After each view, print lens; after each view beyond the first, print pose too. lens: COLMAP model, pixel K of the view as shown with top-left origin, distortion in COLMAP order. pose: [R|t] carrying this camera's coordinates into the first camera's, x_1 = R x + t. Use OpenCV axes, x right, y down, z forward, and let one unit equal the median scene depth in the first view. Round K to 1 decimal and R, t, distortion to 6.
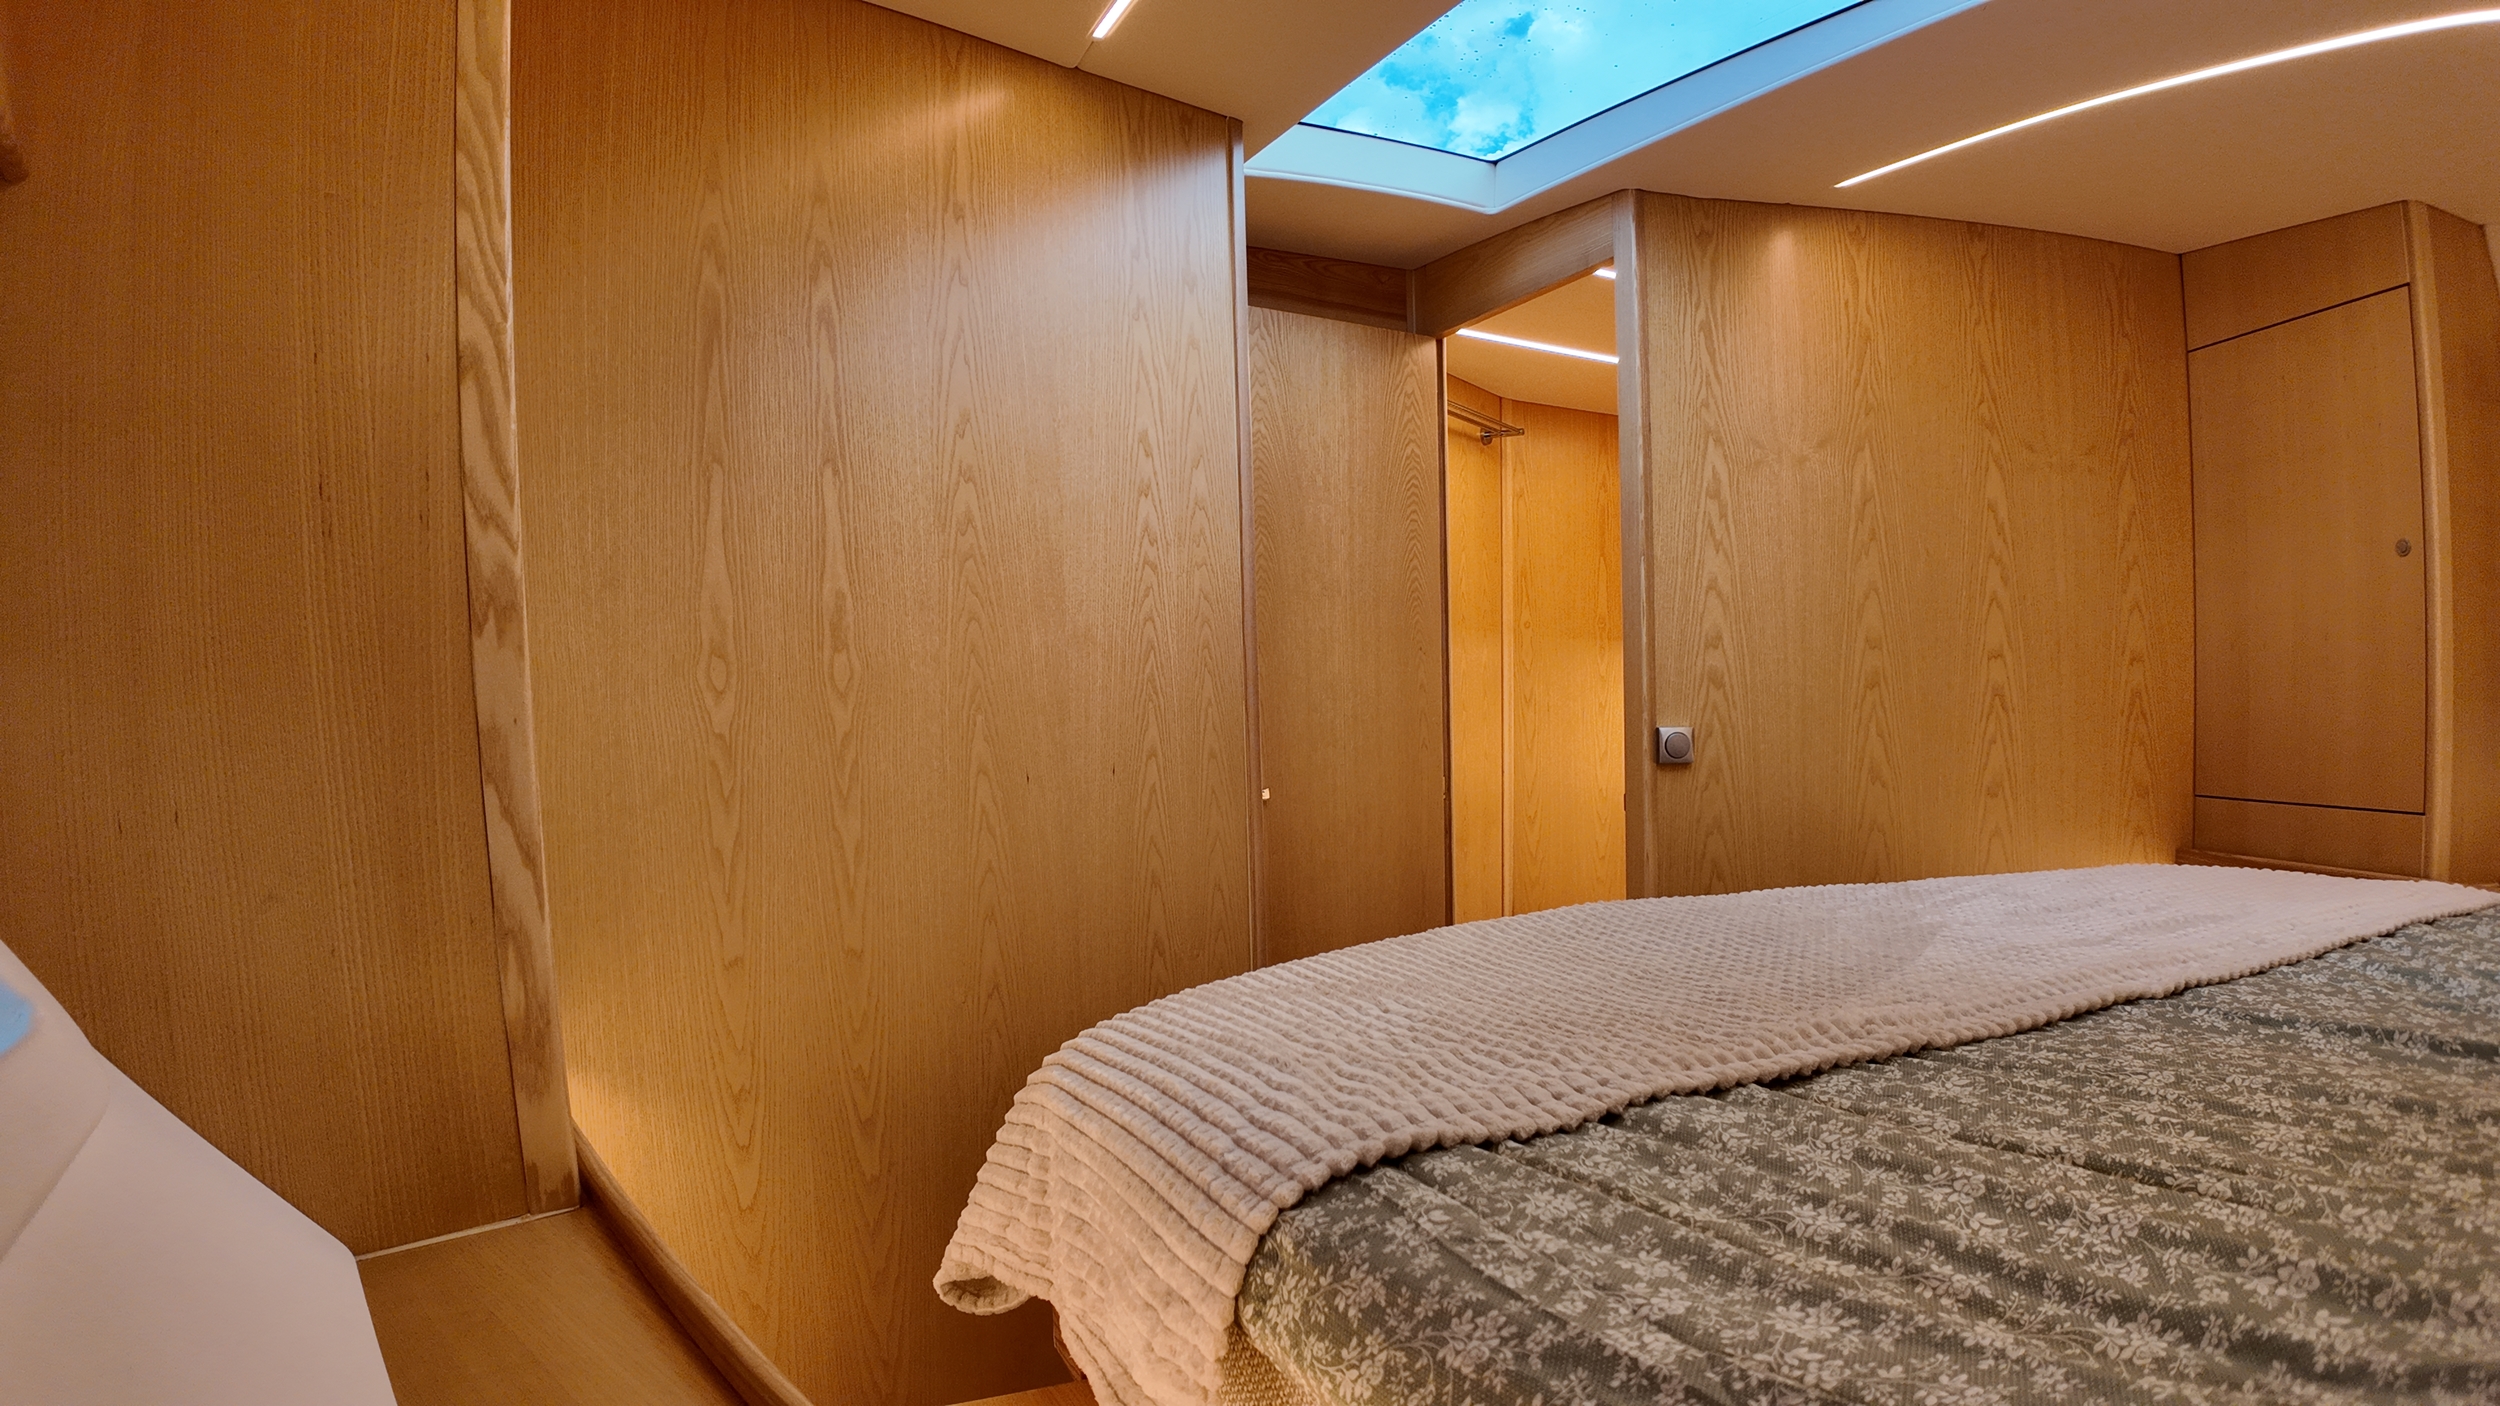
lens RADIAL K [[1476.7, 0, 1246.8], [0, 1476.7, 728.4], [0, 0, 1]] dist [-0.020540, -0.166228]
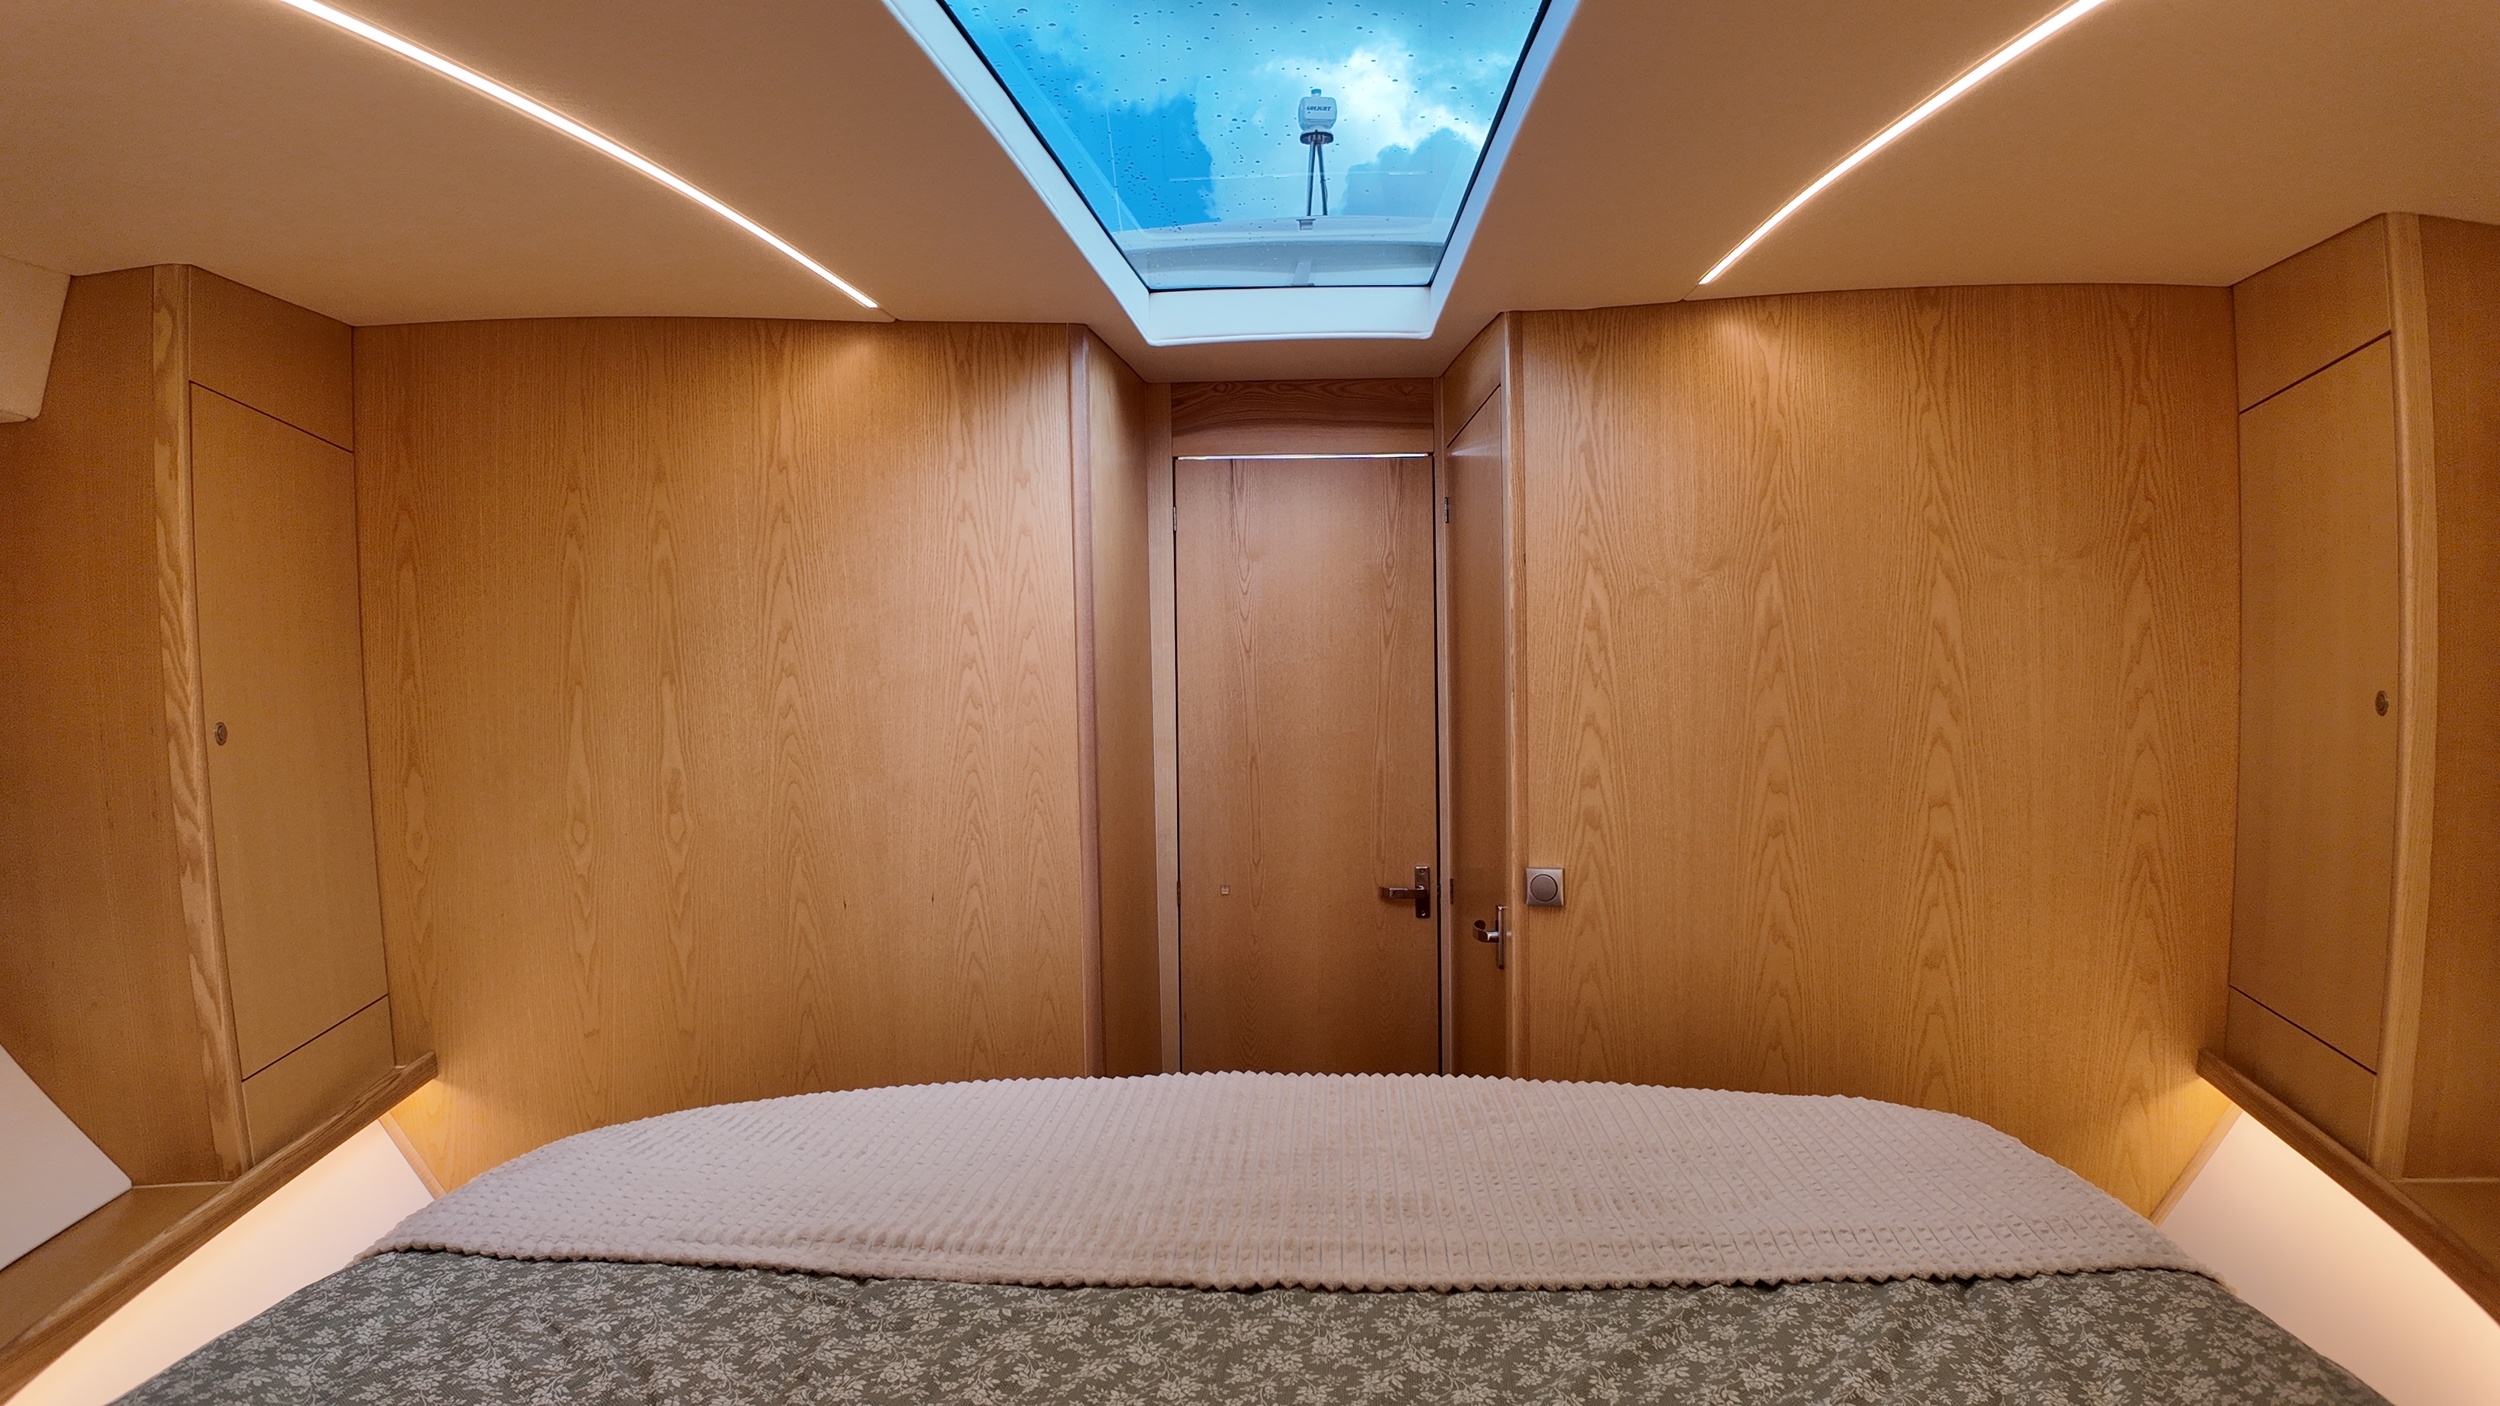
lens RADIAL K [[1501.7, 0, 1250.0], [0, 1501.7, 703.0], [0, 0, 1]] dist [-0.032599, -0.159017]
pose [[0.866782, 0.011334, -0.498559, 0.610604], [-0.002625, 0.999832, 0.018166, -0.126410], [0.498681, -0.014437, 0.866665, 0.050389]]
